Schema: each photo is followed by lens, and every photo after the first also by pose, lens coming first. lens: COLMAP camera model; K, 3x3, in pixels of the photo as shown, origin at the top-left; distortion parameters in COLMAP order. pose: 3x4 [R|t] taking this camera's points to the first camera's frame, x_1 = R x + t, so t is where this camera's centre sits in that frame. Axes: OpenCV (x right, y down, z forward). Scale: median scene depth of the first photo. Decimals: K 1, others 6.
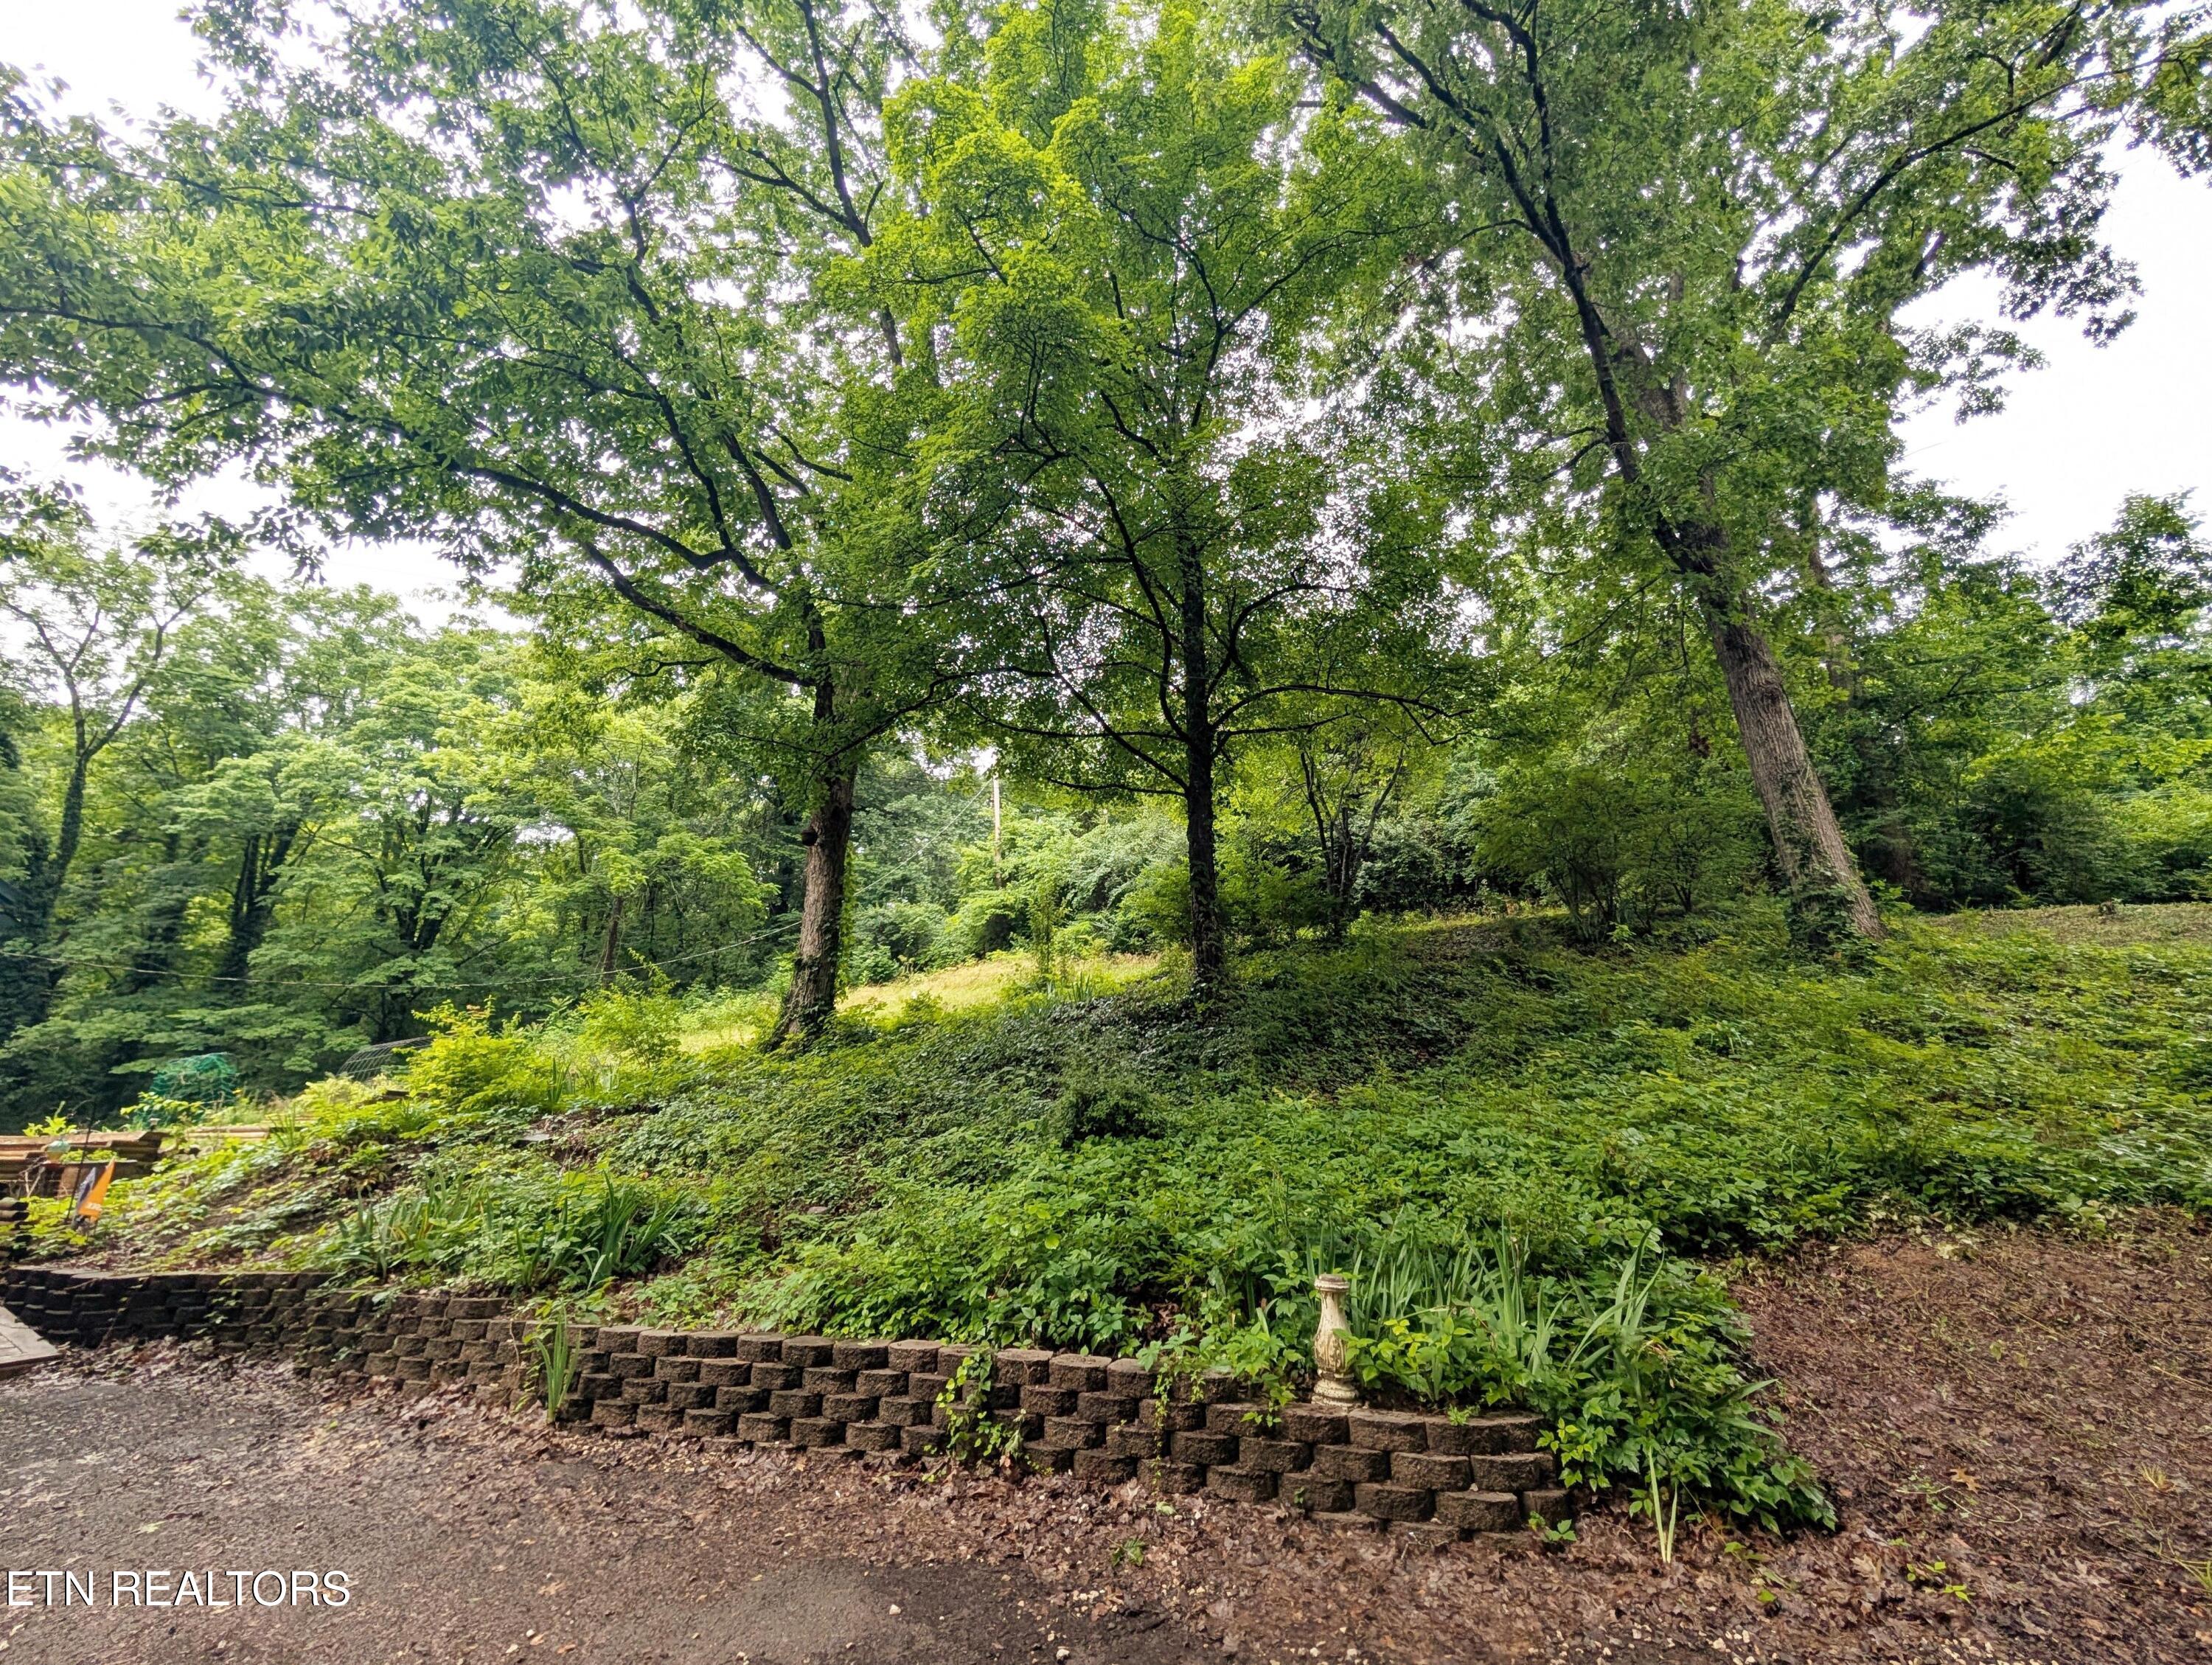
lens RADIAL K [[840.2, 0, 1111.4], [0, 840.2, 833.5], [0, 0, 1]] dist [-0.000164, 0.000108]
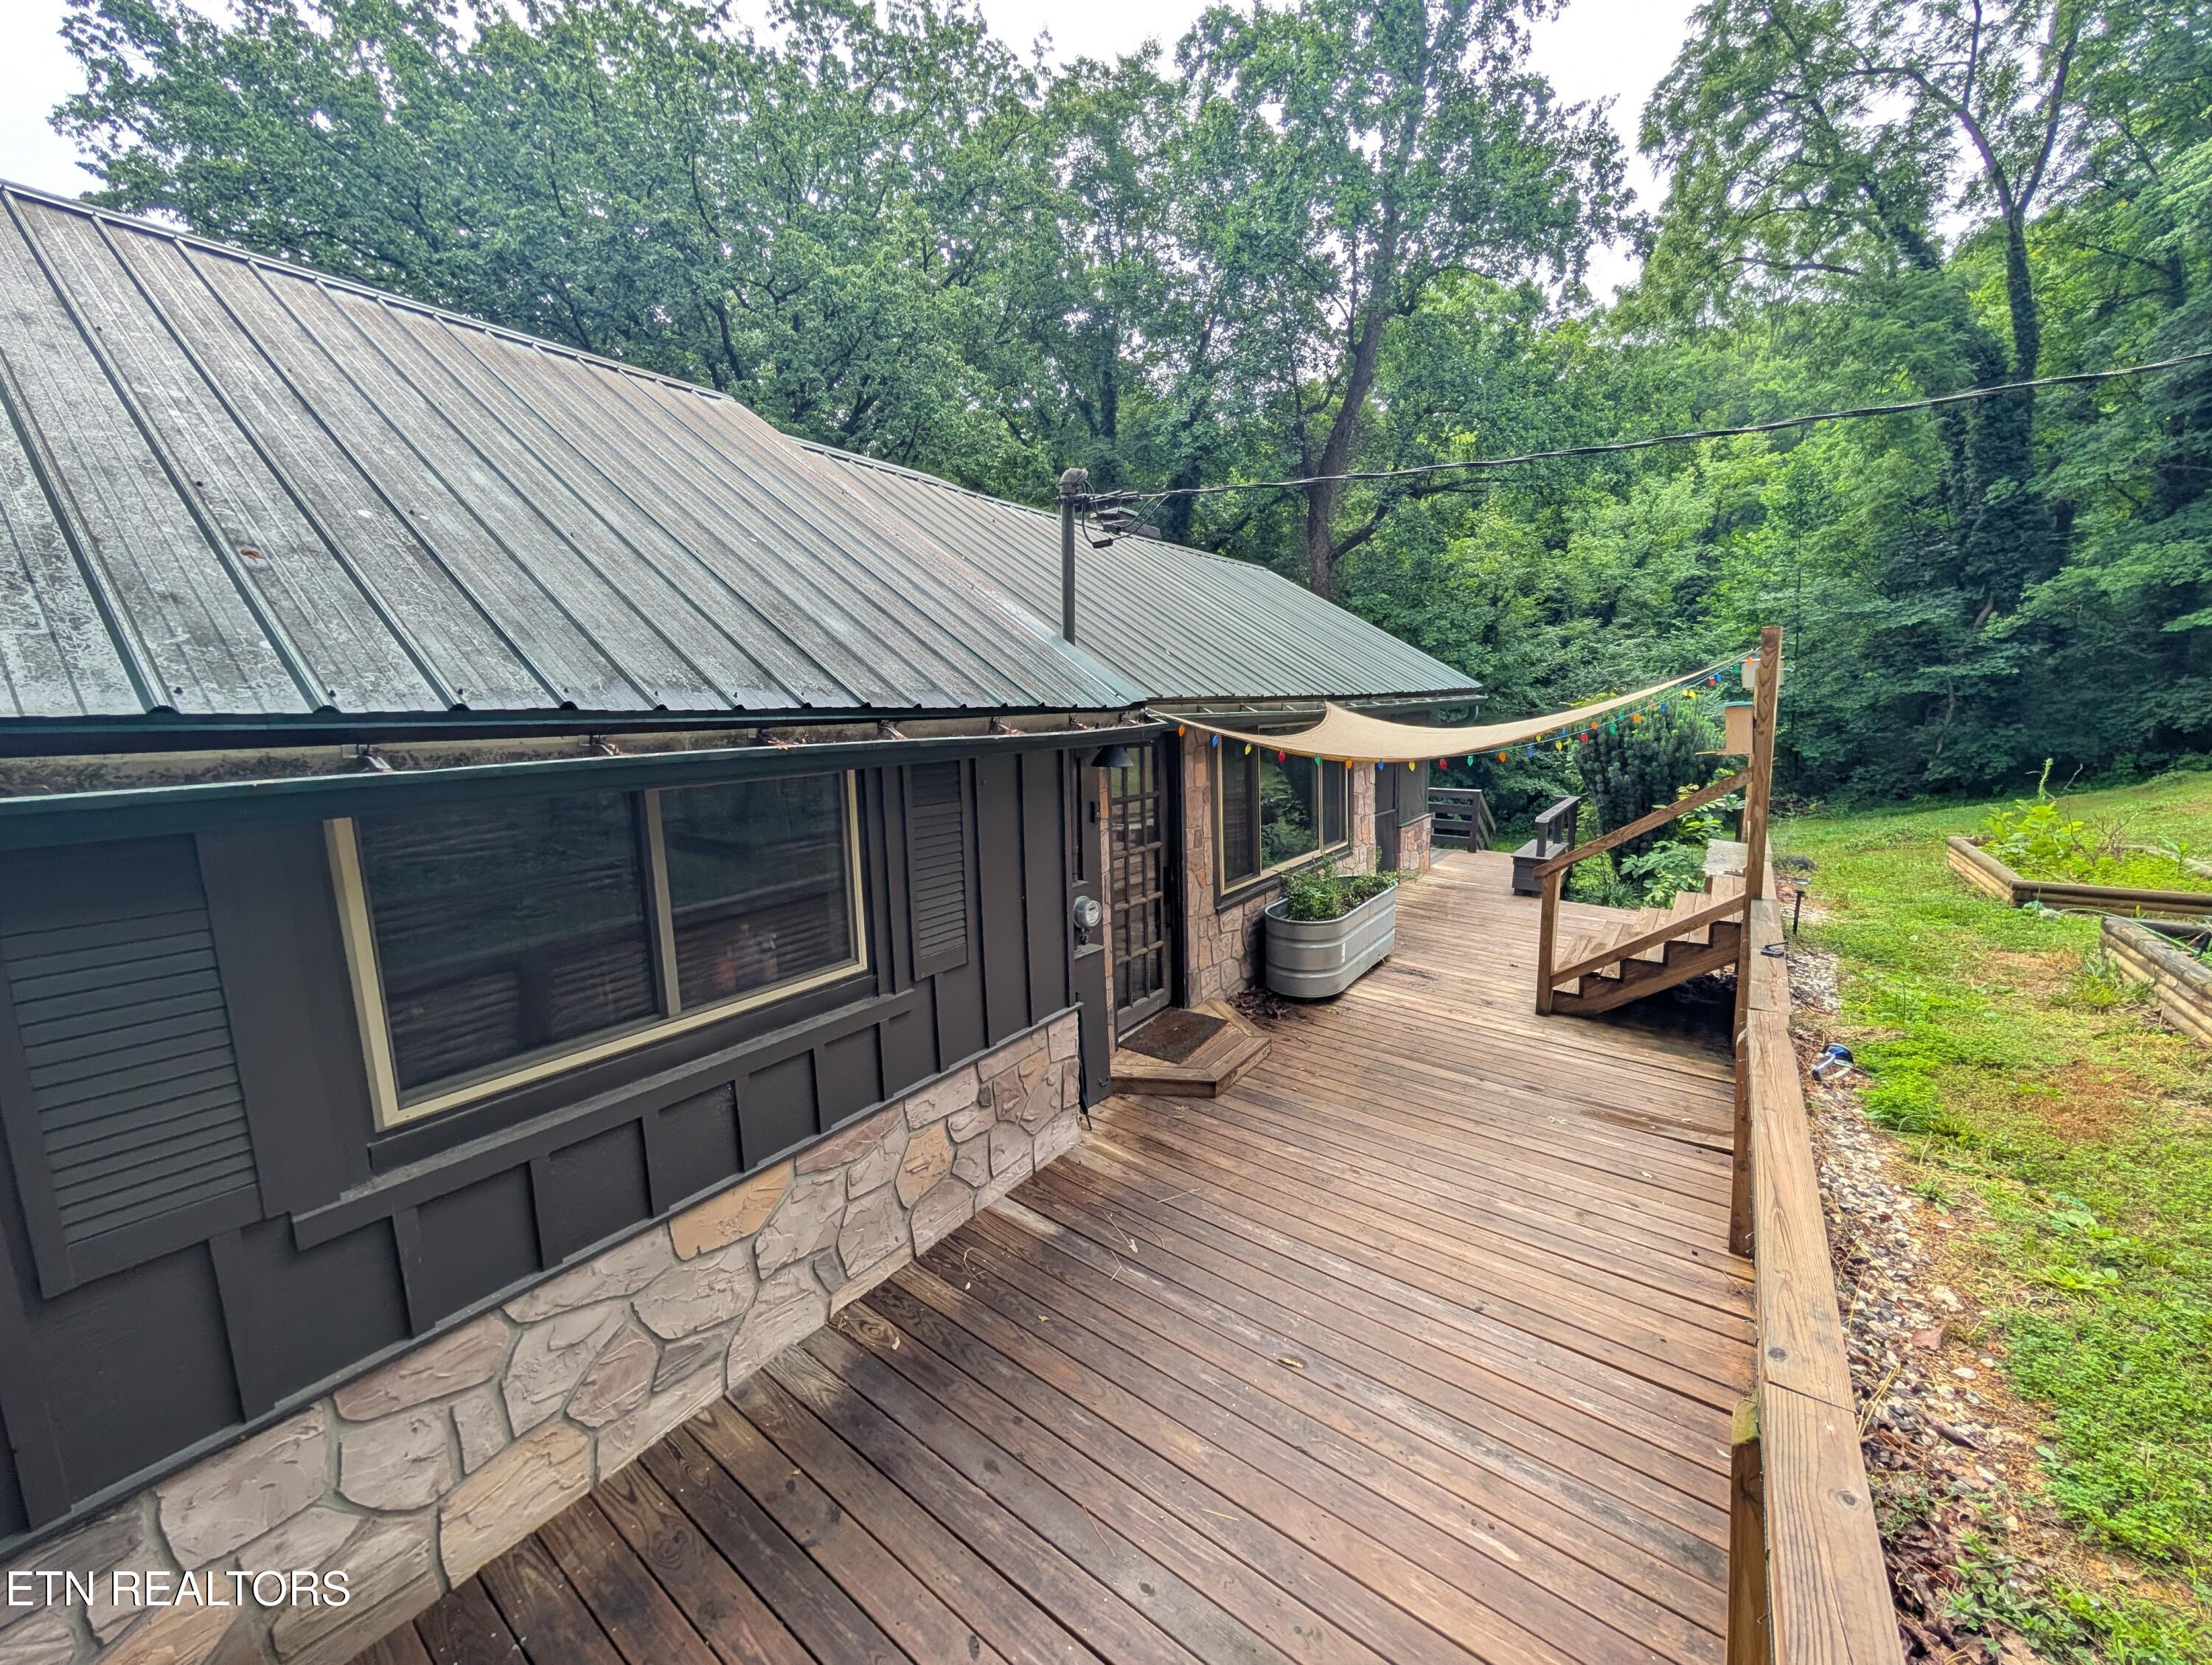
lens RADIAL K [[840.2, 0, 1114.1], [0, 840.2, 835.3], [0, 0, 1]] dist [-0.000164, 0.000108]
pose [[-0.168226, 0.160861, -0.972535, -0.311823], [0.368031, 0.925504, 0.089421, 0.053834], [0.914469, -0.342880, -0.214895, 0.271187]]
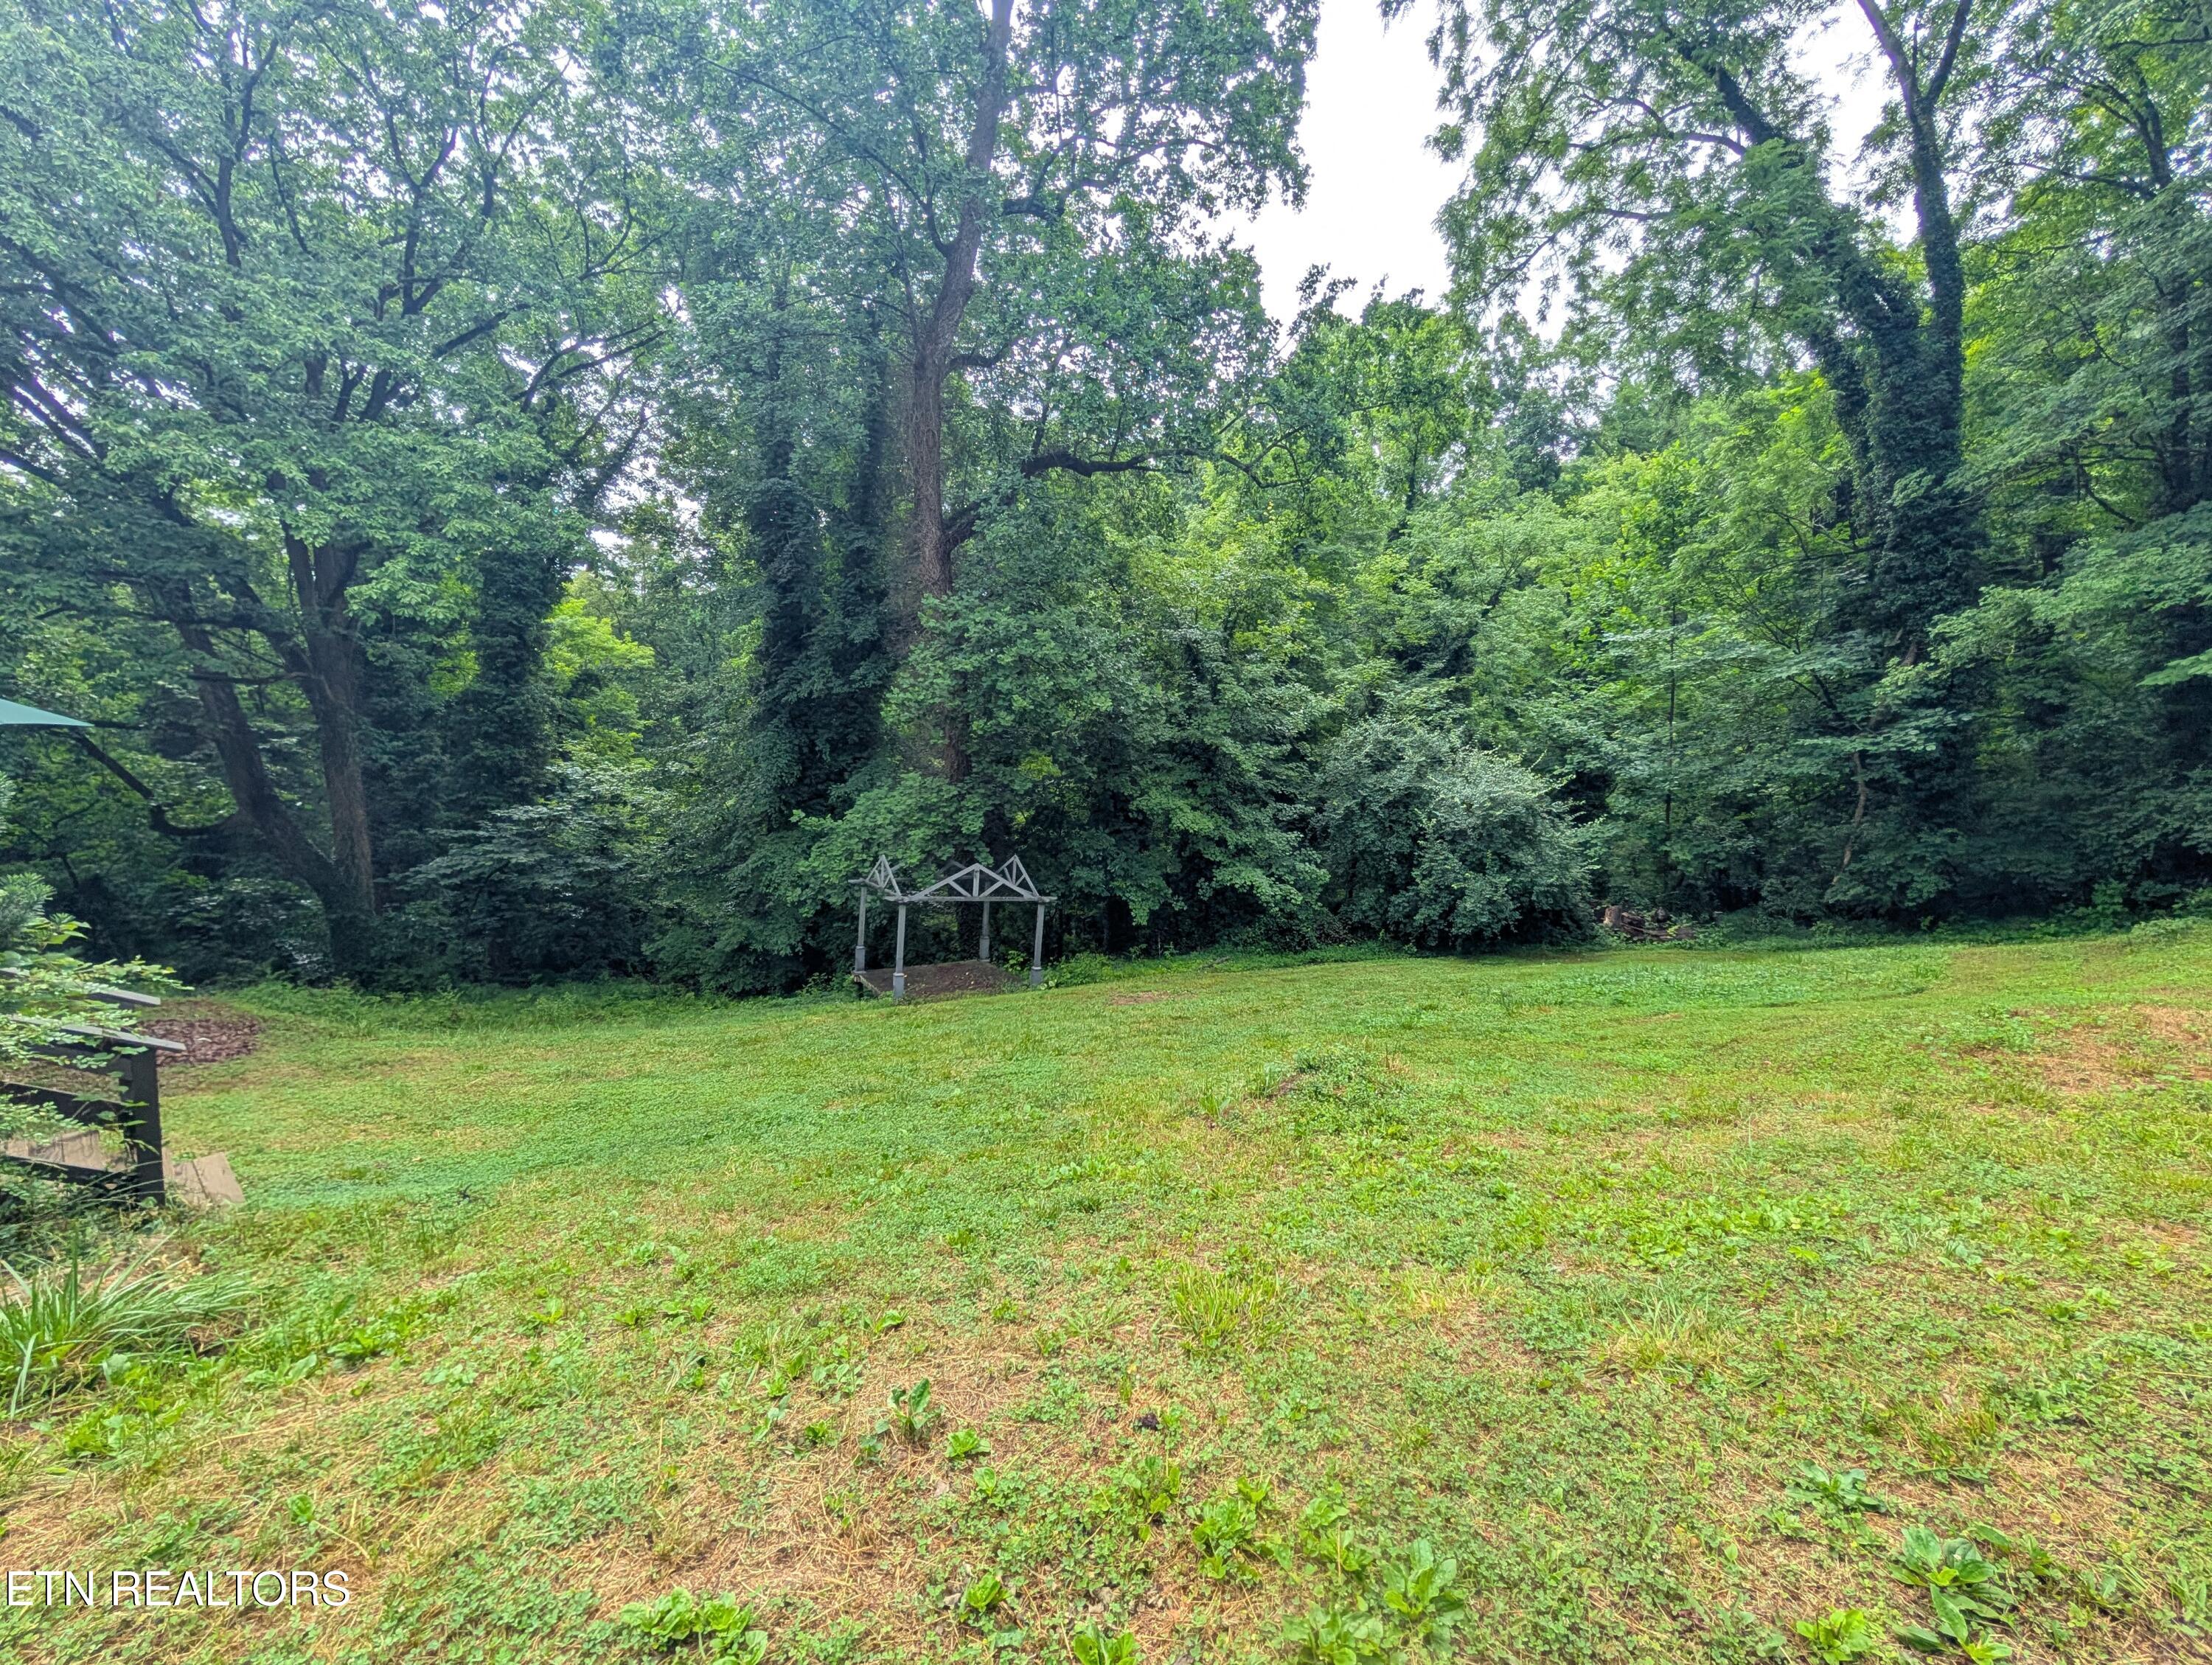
lens RADIAL K [[840.2, 0, 1103.6], [0, 840.2, 831.6], [0, 0, 1]] dist [-0.000164, 0.000108]
pose [[-0.214446, 0.080882, -0.973381, -0.603346], [0.325261, 0.945599, 0.006915, 0.164022], [0.920988, -0.315120, -0.229088, 0.539256]]
